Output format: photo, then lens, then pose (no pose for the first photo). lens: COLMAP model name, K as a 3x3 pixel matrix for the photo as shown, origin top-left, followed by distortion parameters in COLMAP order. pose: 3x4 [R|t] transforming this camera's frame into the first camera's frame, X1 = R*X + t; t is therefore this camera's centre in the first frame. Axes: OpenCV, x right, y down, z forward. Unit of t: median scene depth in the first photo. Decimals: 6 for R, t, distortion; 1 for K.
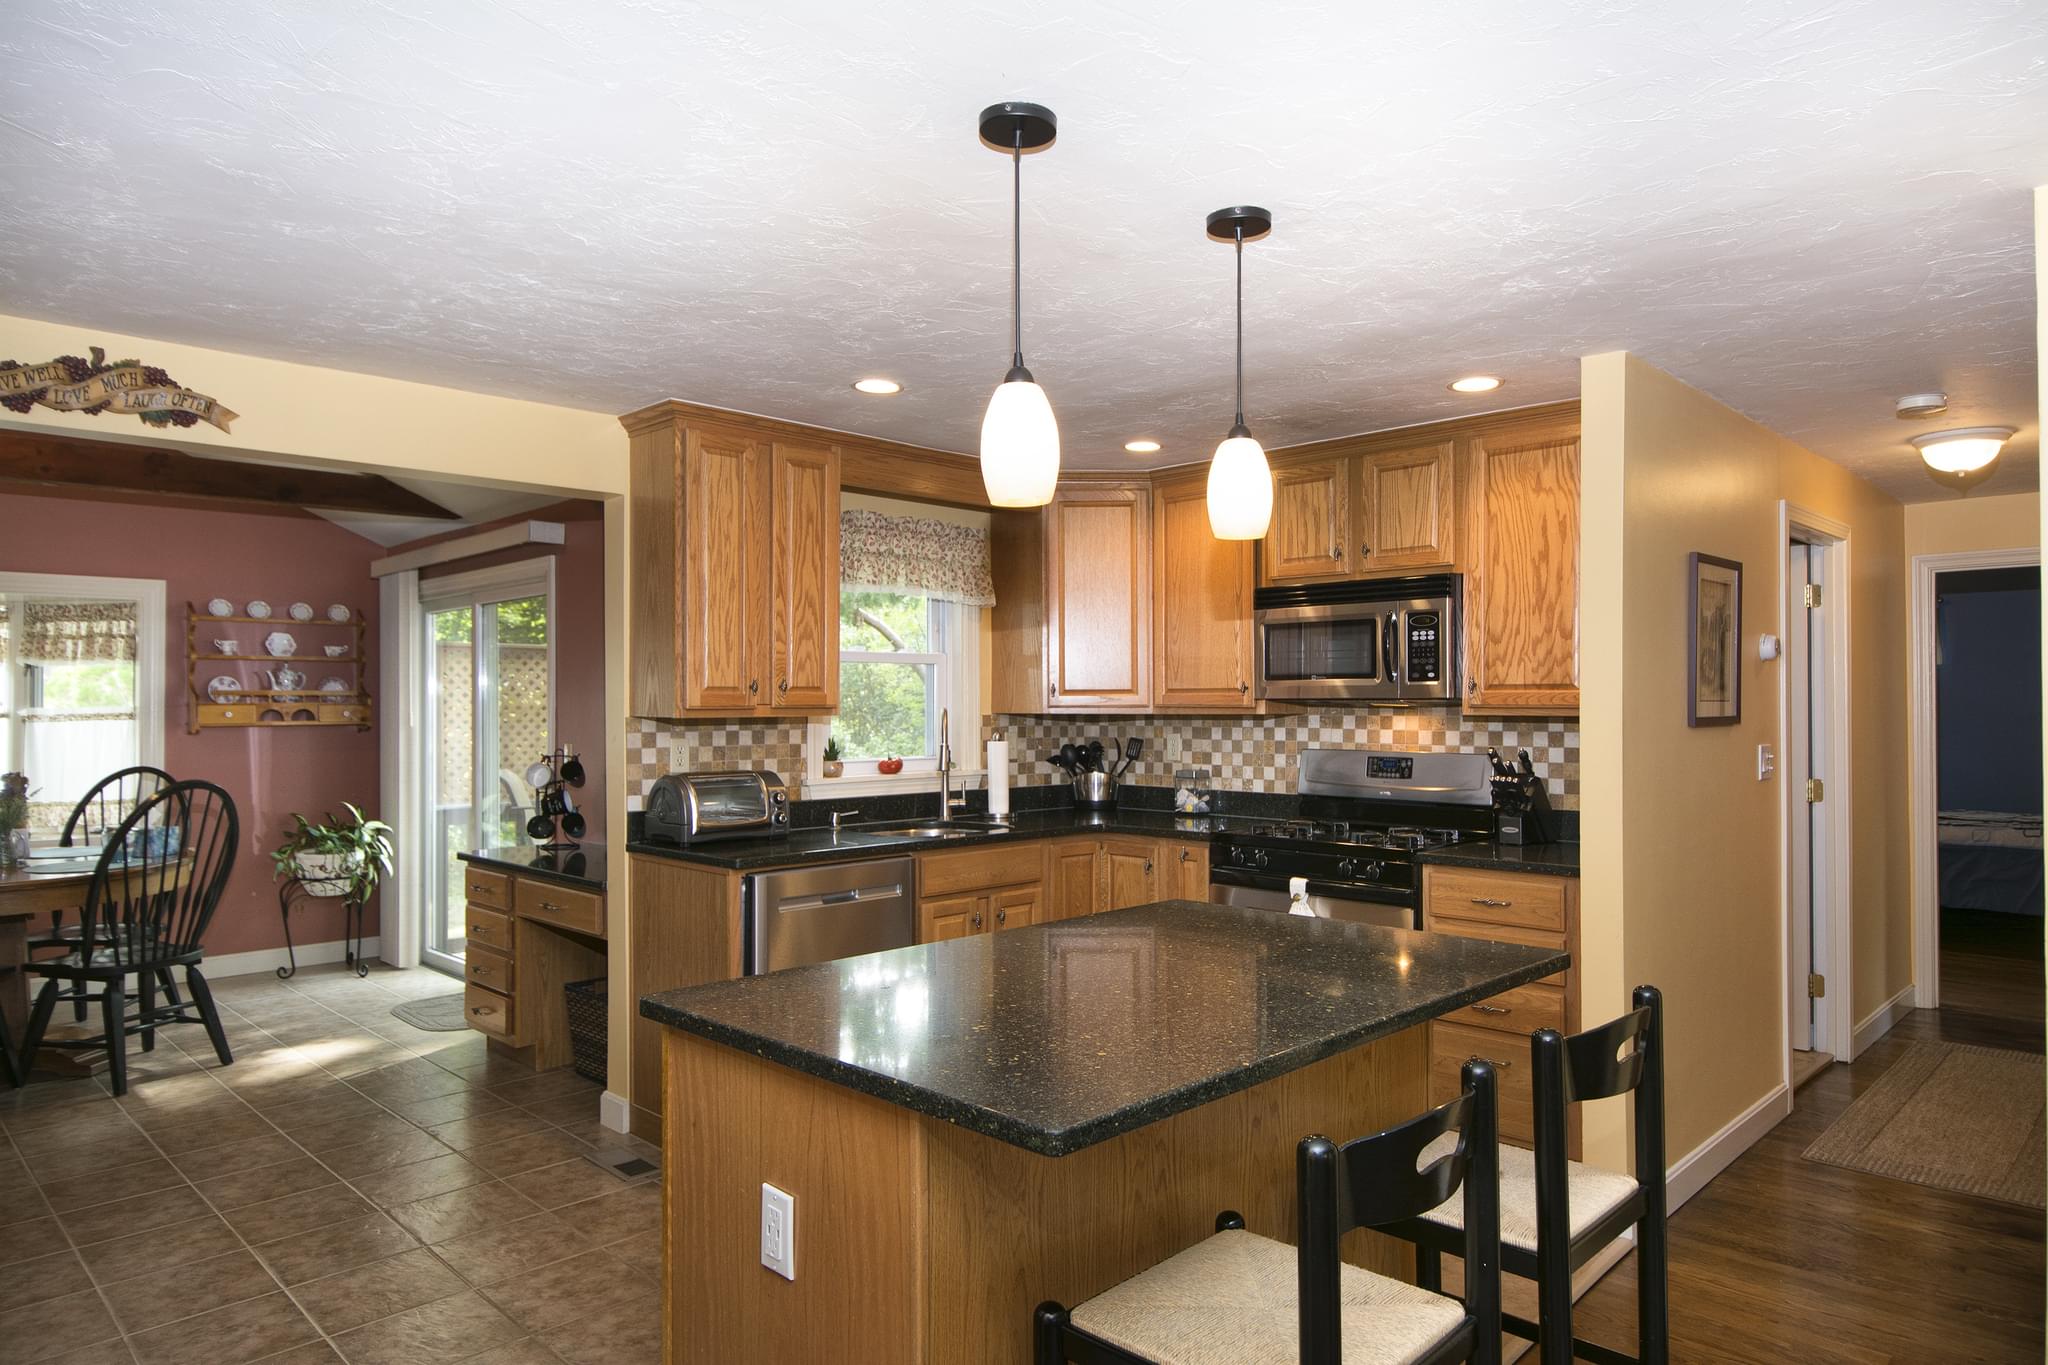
lens RADIAL K [[1246.0, 0, 1032.2], [0, 1246.0, 709.9], [0, 0, 1]] dist [0.001289, 0.000732]
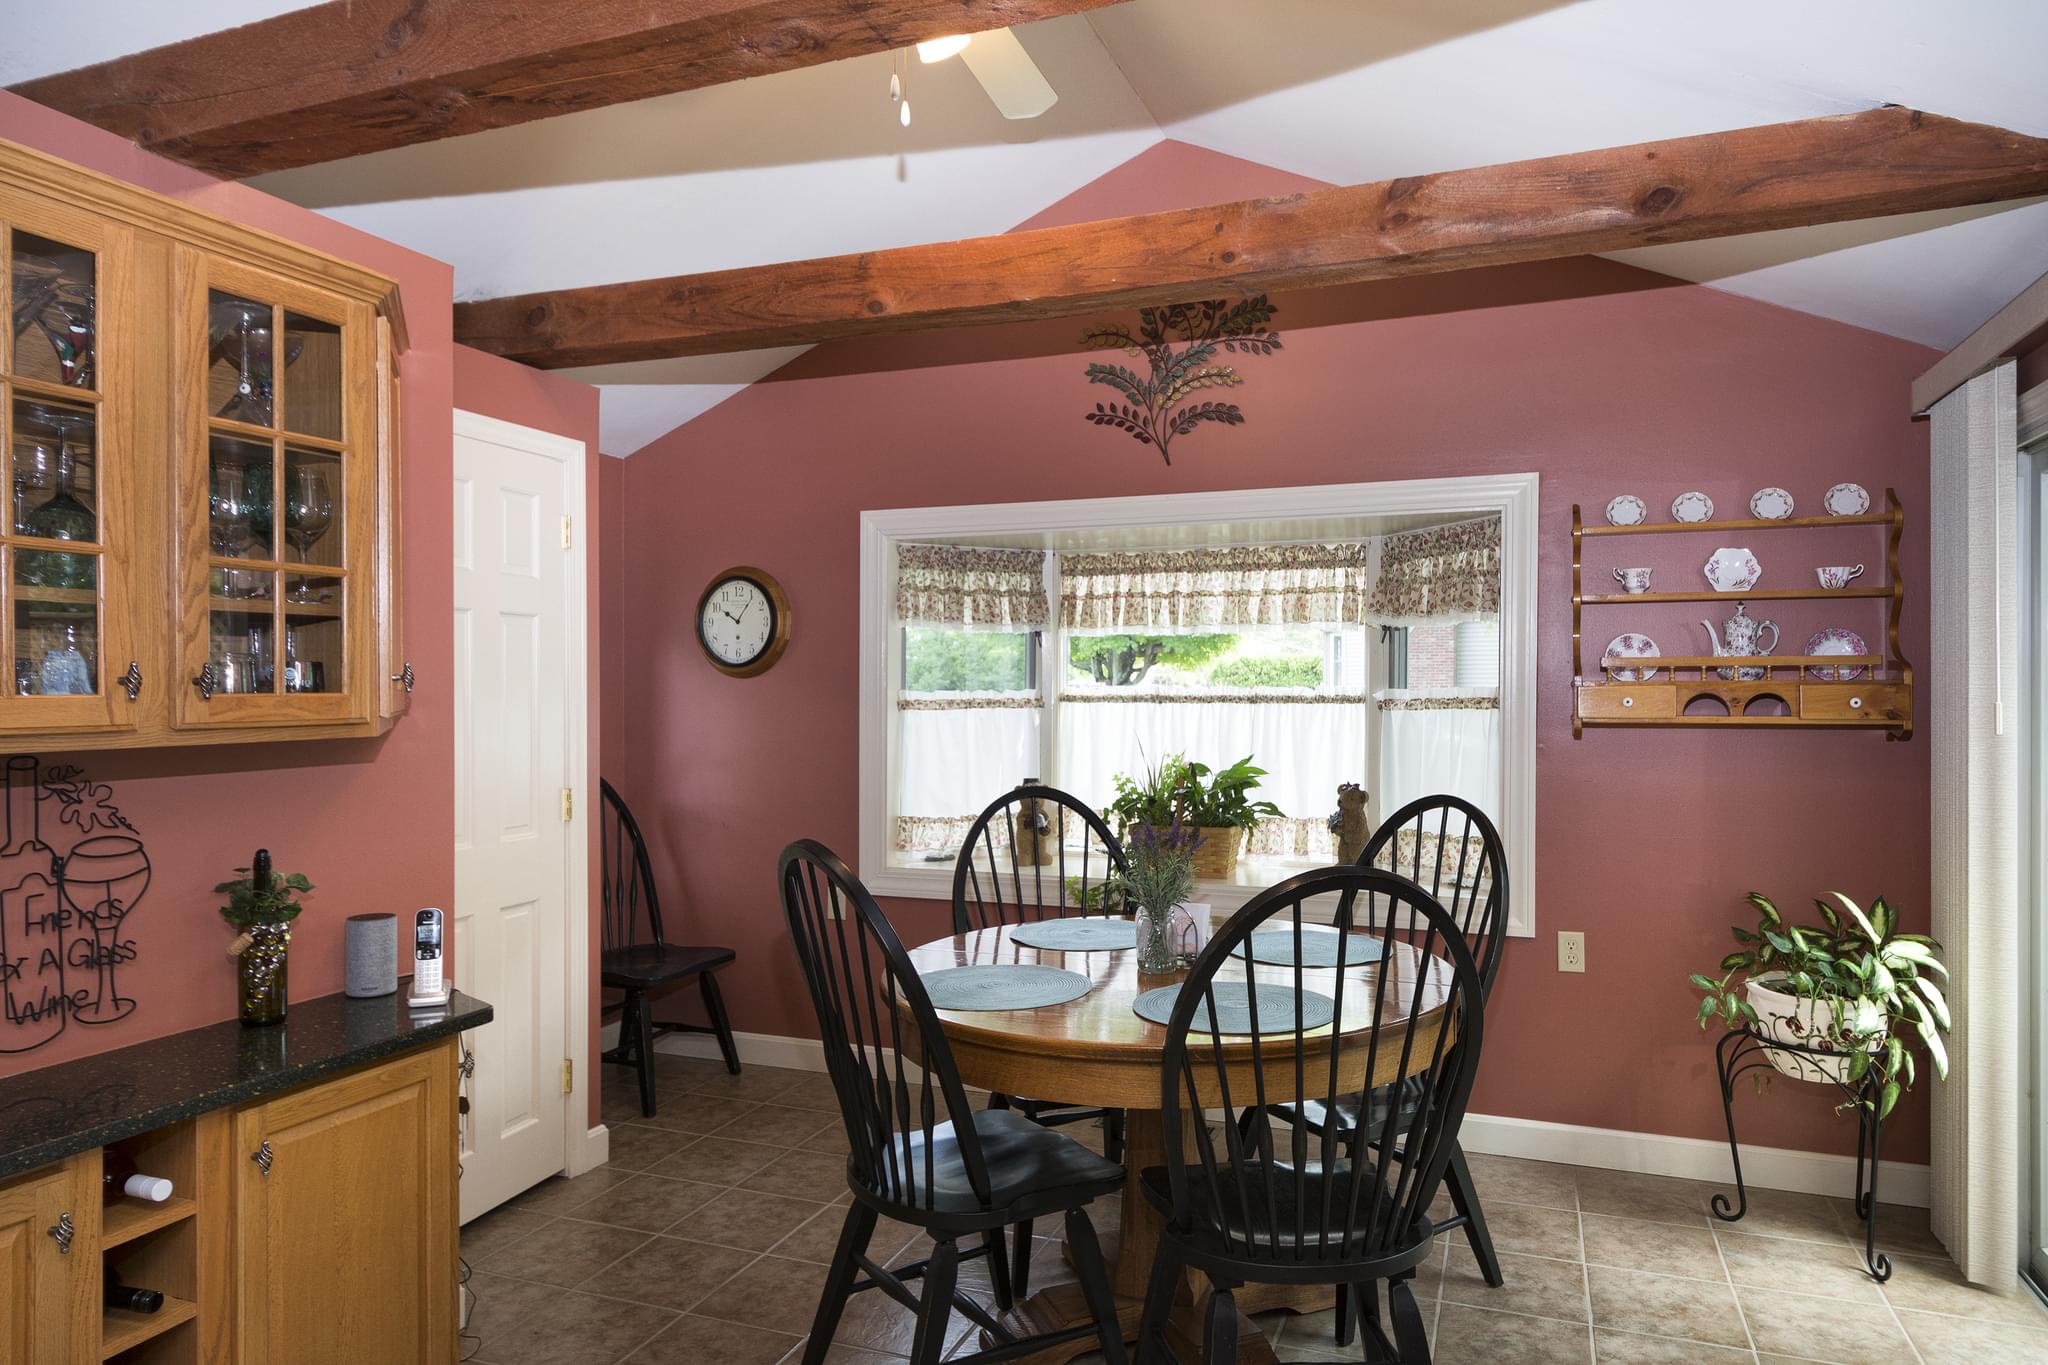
lens RADIAL K [[1297.0, 0, 1024.0], [0, 1297.0, 682.5], [0, 0, 1]] dist [-0.008881, -0.003053]
pose [[0.403761, -0.000225, -0.914865, -0.230250], [-0.000207, 1.000000, -0.000337, -0.004658], [0.914865, 0.000325, 0.403760, 0.521027]]
